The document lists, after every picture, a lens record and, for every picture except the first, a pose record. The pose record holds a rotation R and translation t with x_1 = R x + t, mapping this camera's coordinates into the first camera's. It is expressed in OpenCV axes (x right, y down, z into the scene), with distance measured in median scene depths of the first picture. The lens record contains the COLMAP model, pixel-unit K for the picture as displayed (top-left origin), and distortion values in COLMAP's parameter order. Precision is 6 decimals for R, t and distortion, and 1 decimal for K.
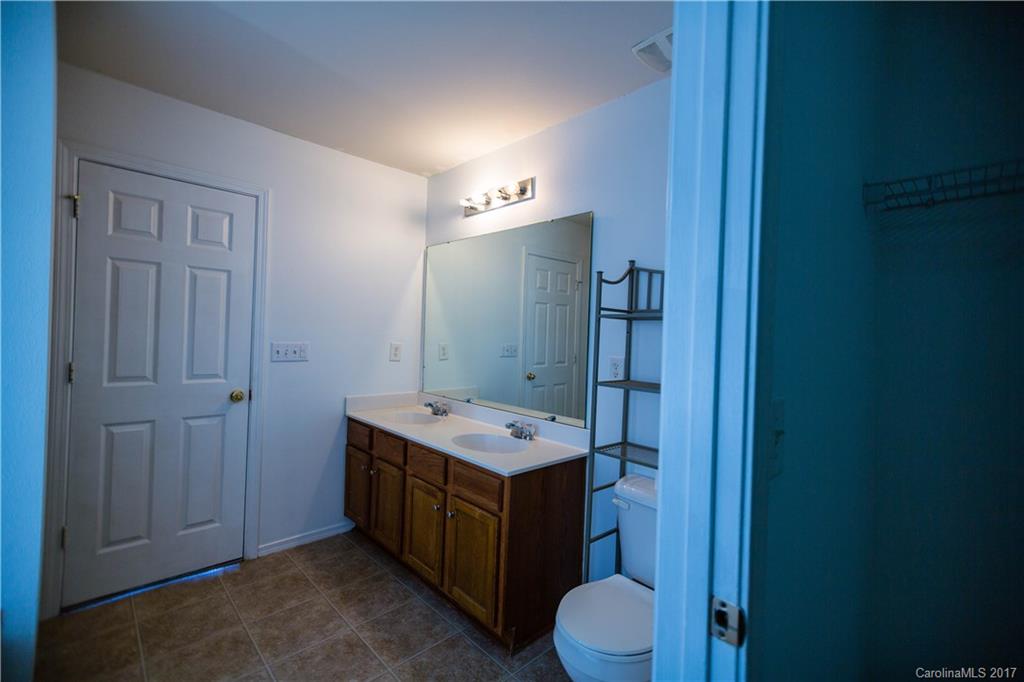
lens RADIAL K [[439.3, 0, 515.6], [0, 439.3, 337.0], [0, 0, 1]] dist [0.002788, 0.000354]
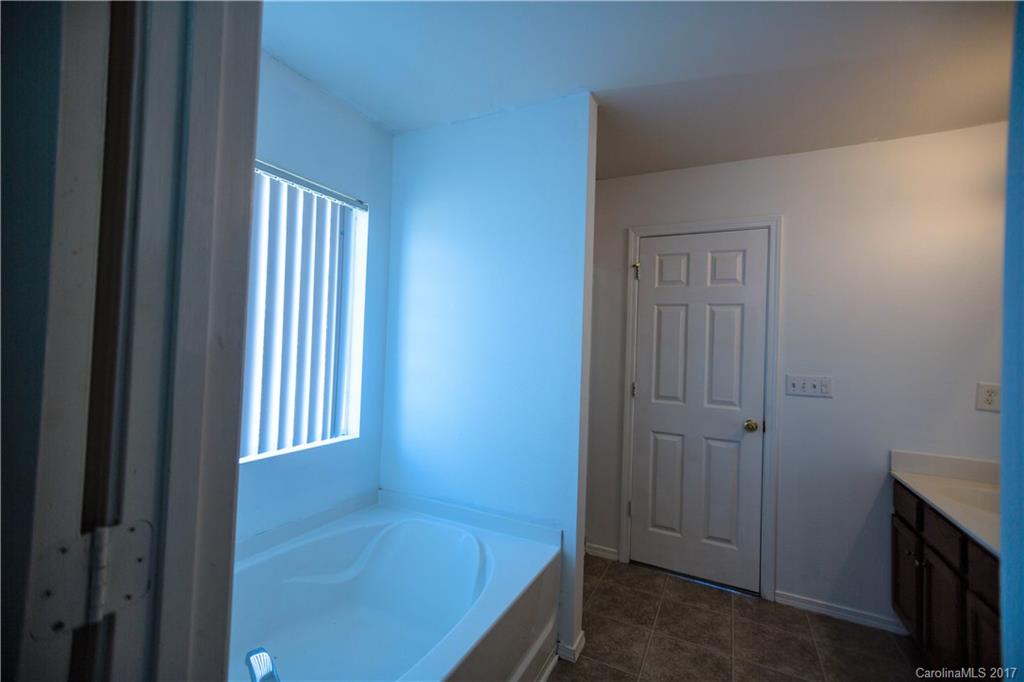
lens RADIAL K [[439.3, 0, 514.7], [0, 439.3, 338.0], [0, 0, 1]] dist [0.002788, 0.000354]
pose [[0.331560, -0.041554, -0.942519, 0.155390], [-0.031677, 0.997976, -0.055142, 0.005390], [0.942902, 0.048139, 0.329572, 0.144718]]
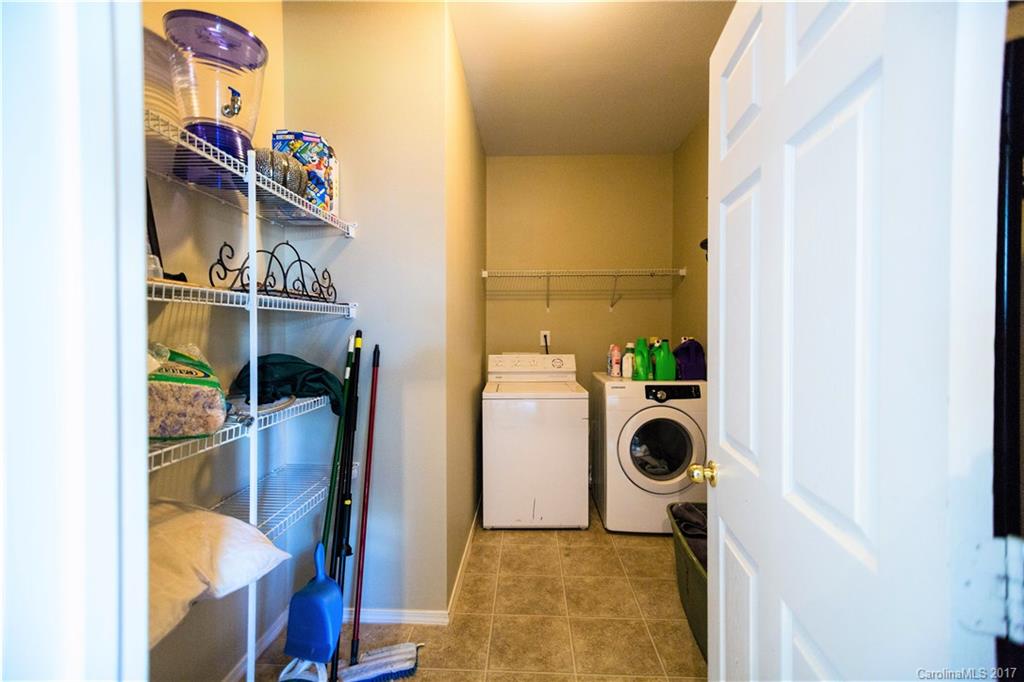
lens RADIAL K [[439.3, 0, 511.3], [0, 439.3, 335.6], [0, 0, 1]] dist [0.002788, 0.000354]
pose [[-0.687058, -0.043885, 0.725276, -1.031311], [-0.021664, 0.998968, 0.039923, -0.033771], [-0.726279, 0.011717, -0.687300, 1.491234]]
